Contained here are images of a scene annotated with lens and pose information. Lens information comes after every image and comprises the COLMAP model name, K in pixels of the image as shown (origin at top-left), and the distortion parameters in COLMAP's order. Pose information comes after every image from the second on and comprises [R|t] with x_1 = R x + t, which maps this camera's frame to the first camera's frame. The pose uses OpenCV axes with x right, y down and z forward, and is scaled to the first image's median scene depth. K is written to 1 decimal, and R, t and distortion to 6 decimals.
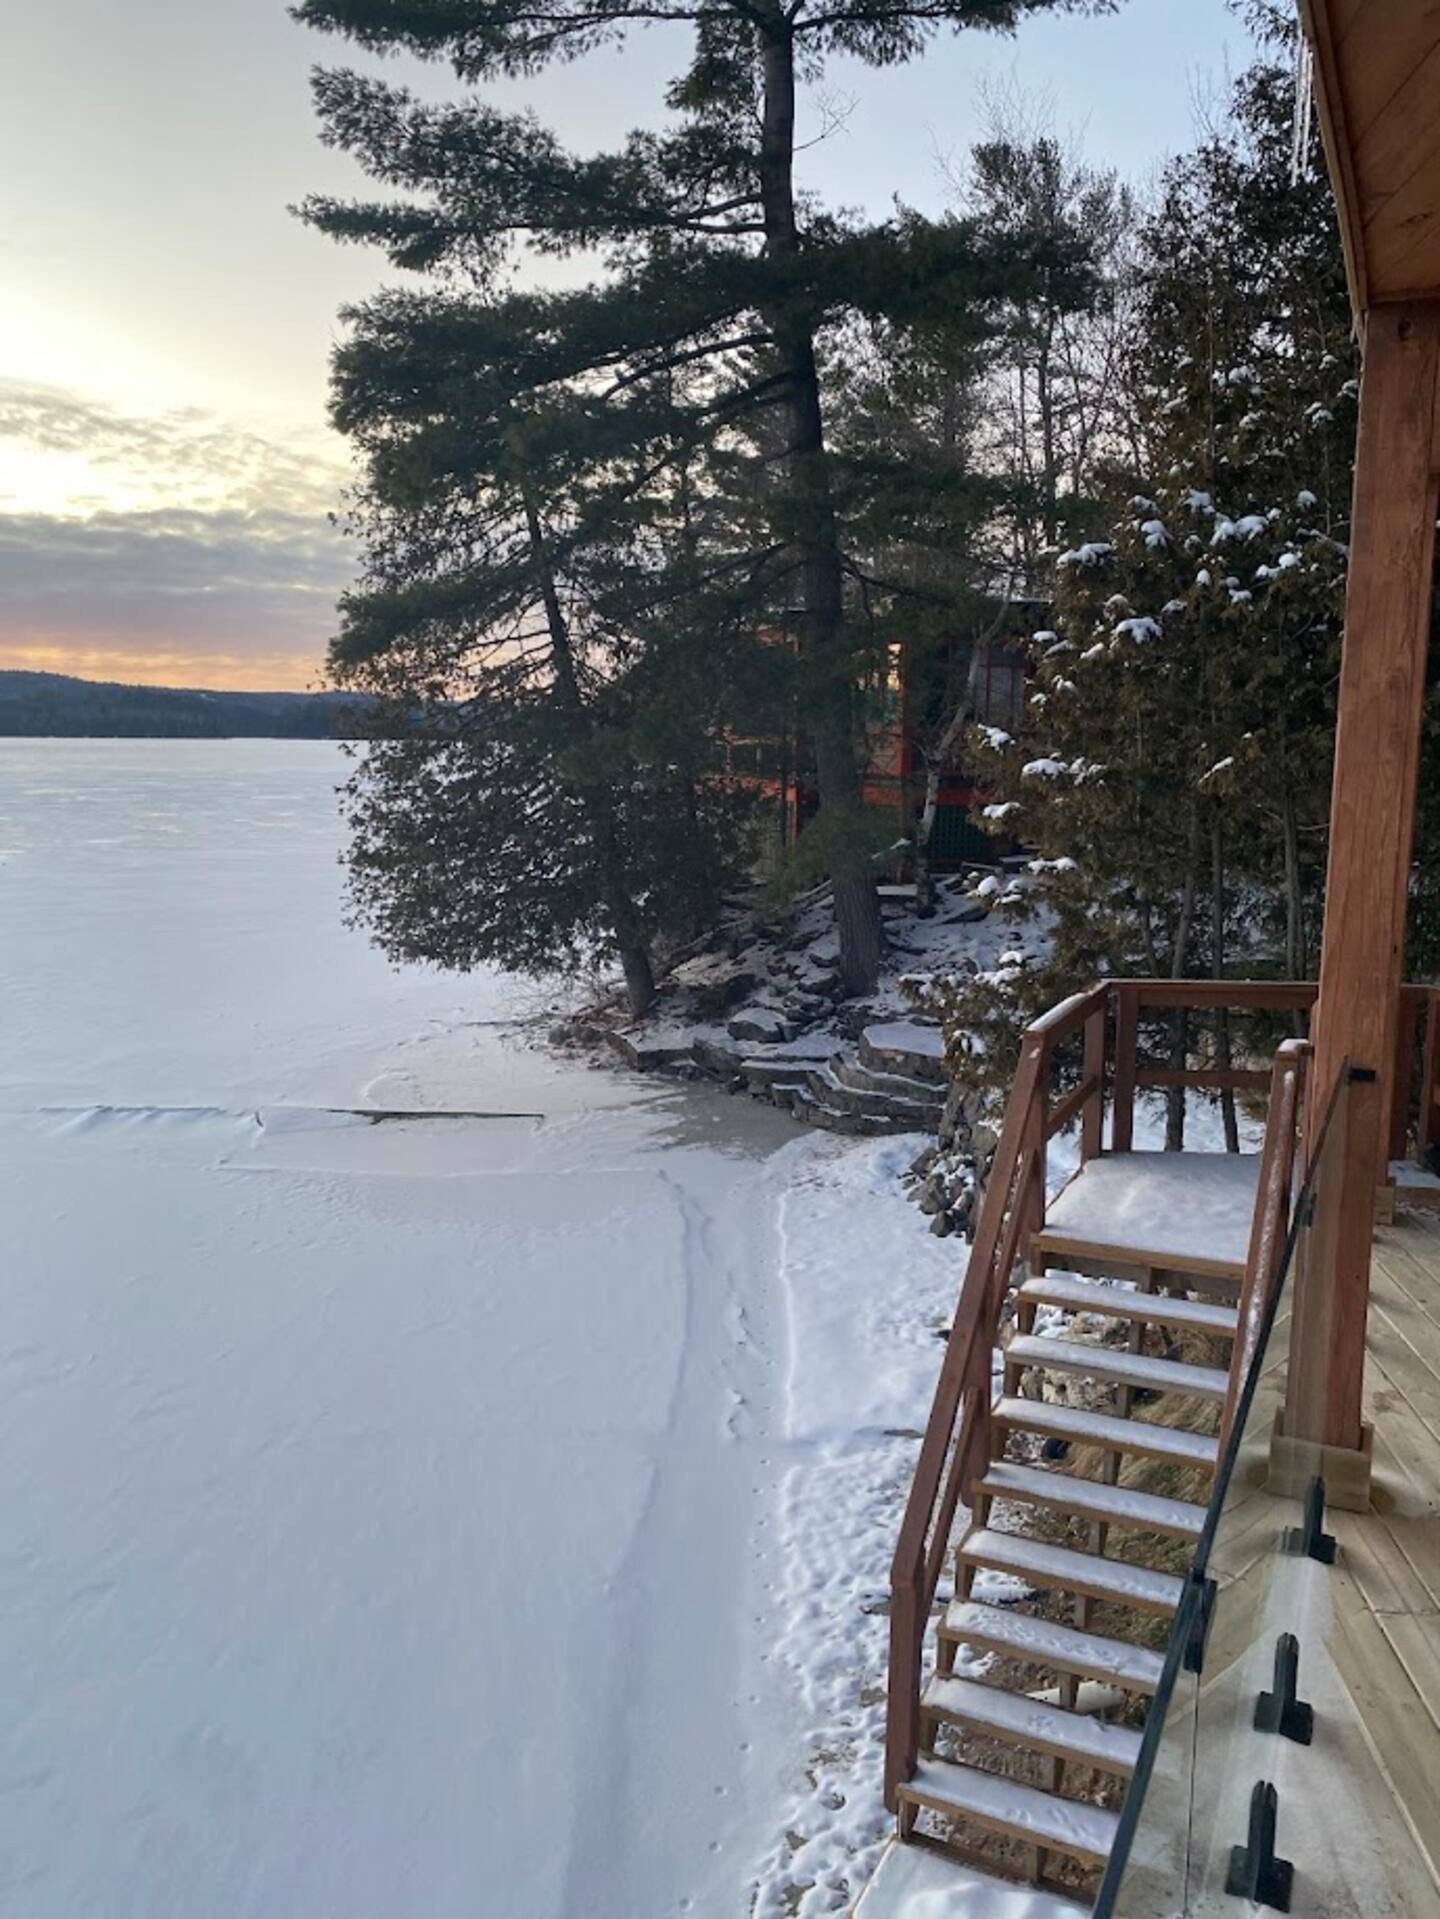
lens RADIAL K [[1483.7, 0, 720.0], [0, 1483.7, 959.5], [0, 0, 1]] dist [0.096526, -0.149906]
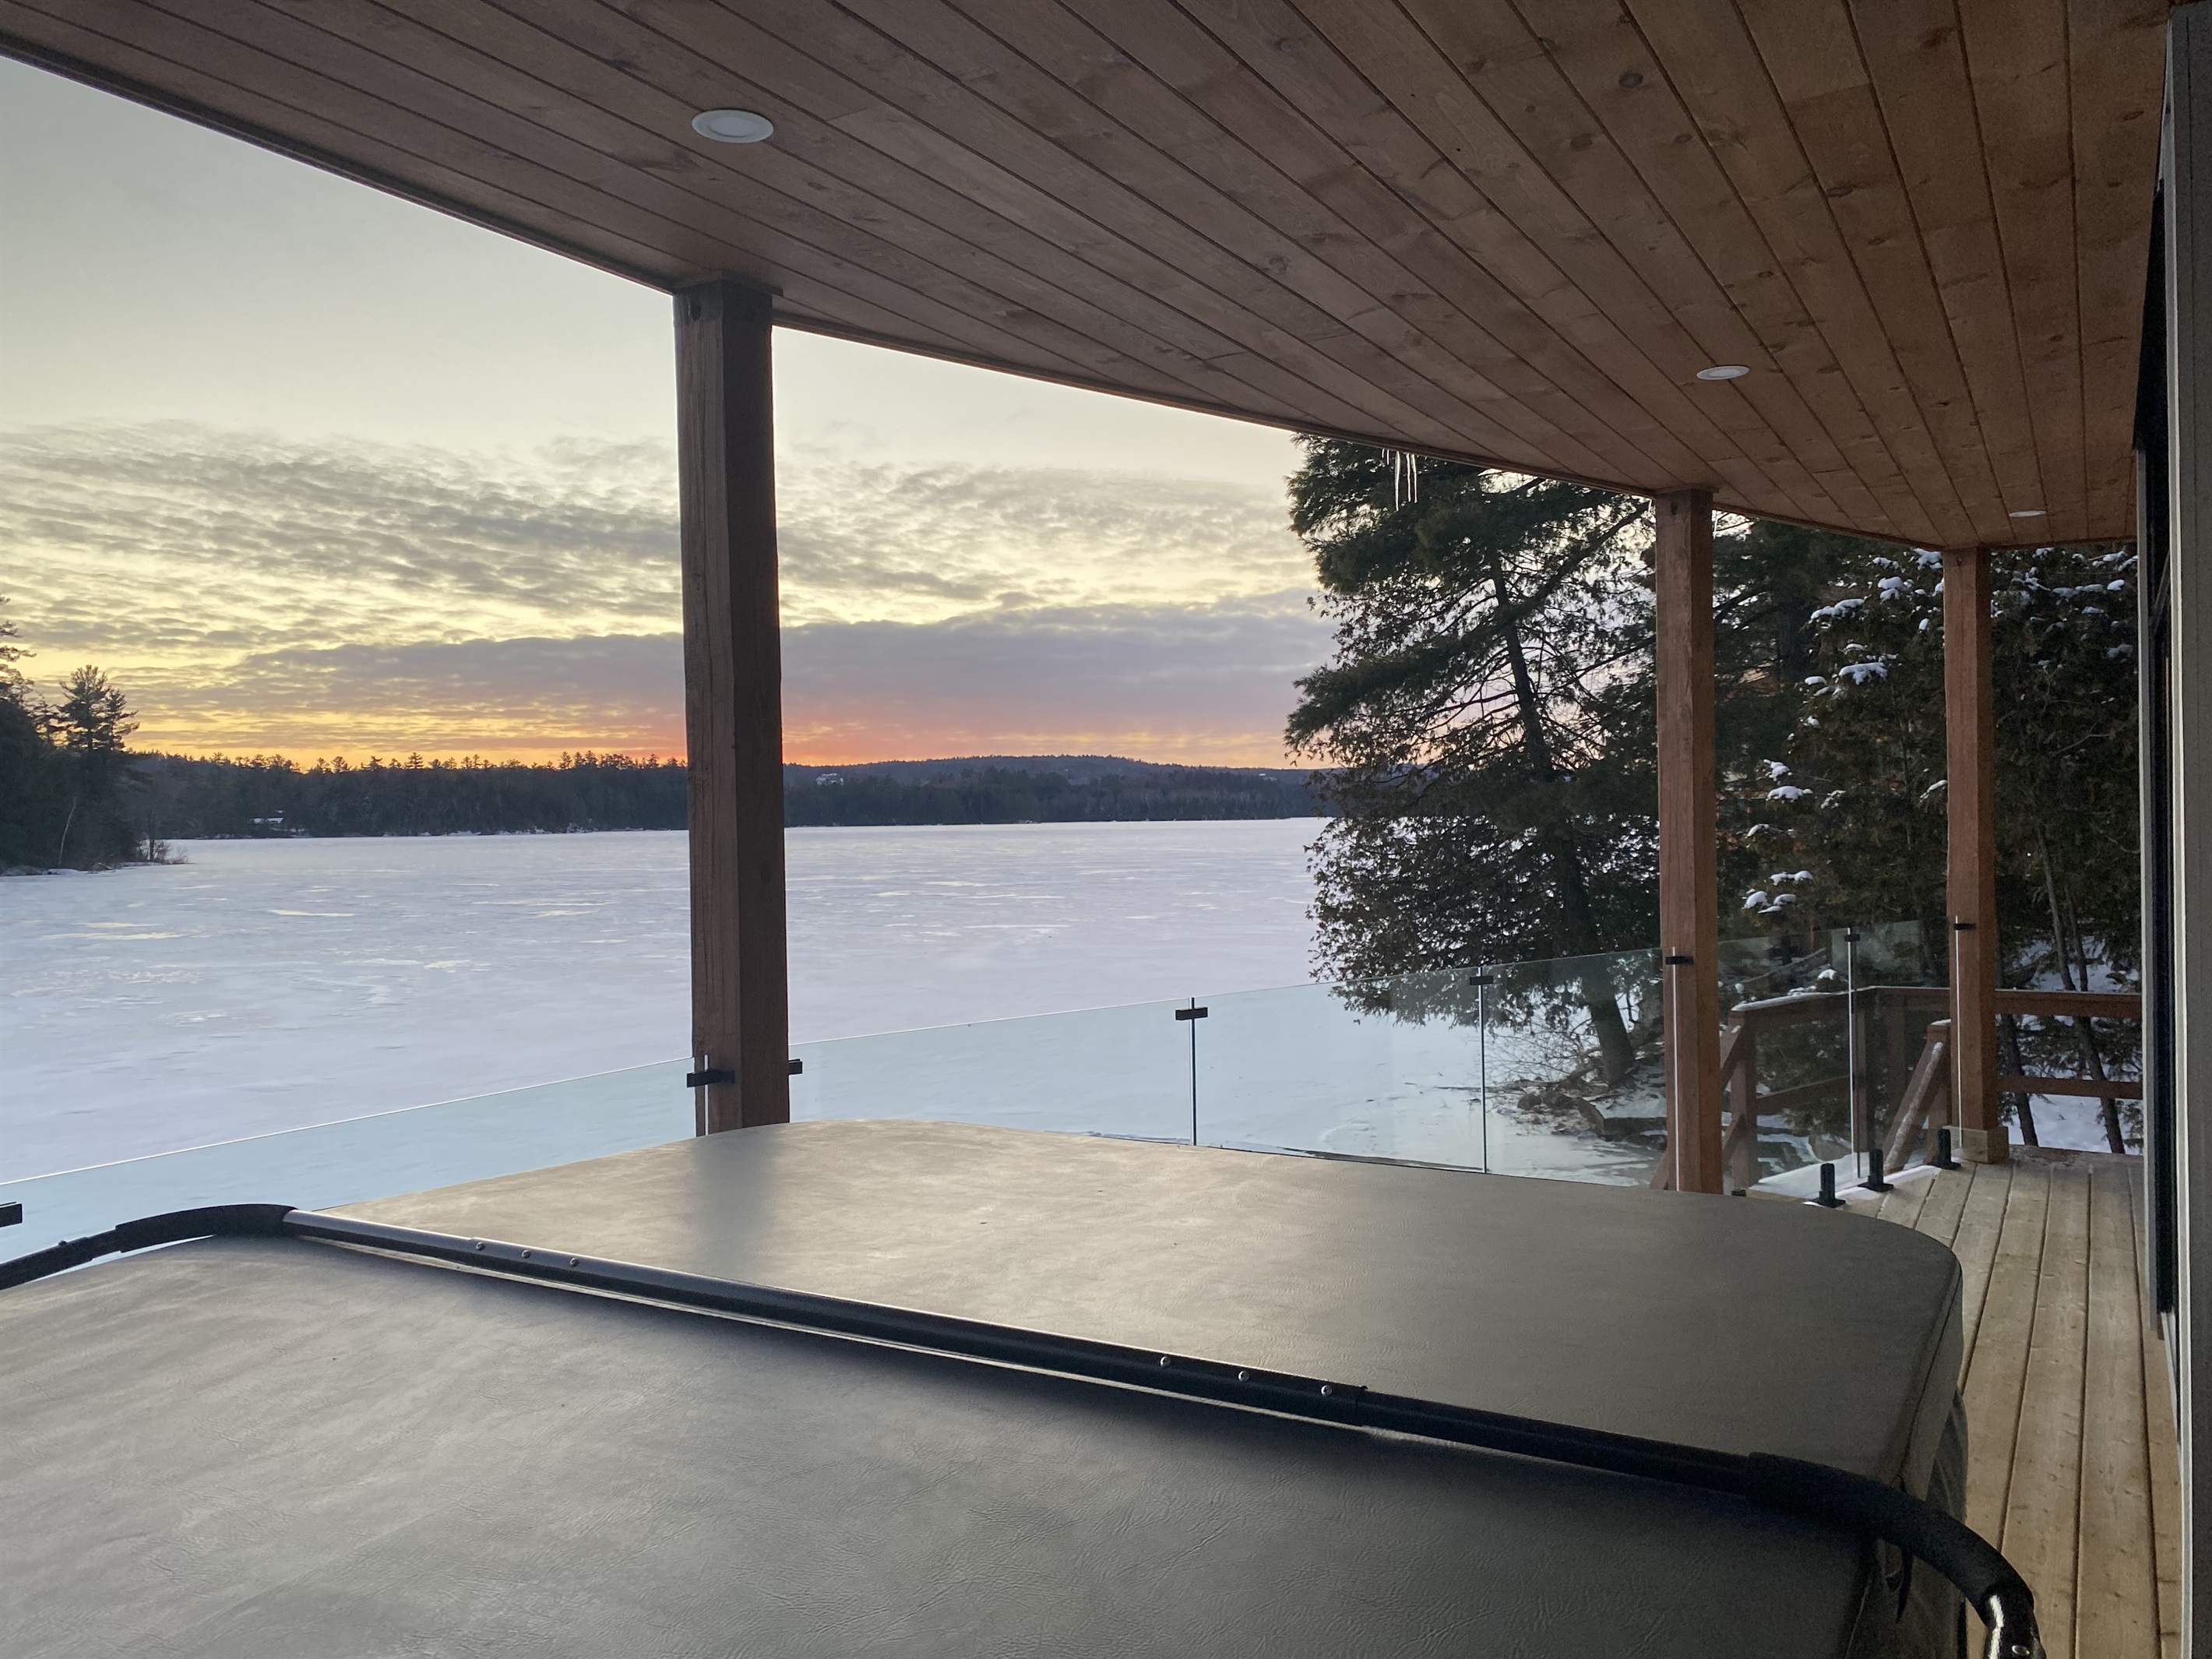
lens RADIAL K [[1668.7, 0, 1106.0], [0, 1668.7, 829.5], [0, 0, 1]] dist [0.198700, -0.144783]
pose [[0.914314, -0.013692, -0.404774, 0.095886], [-0.041698, 0.990935, -0.127708, 0.031186], [0.402853, 0.133644, 0.905455, -0.140616]]
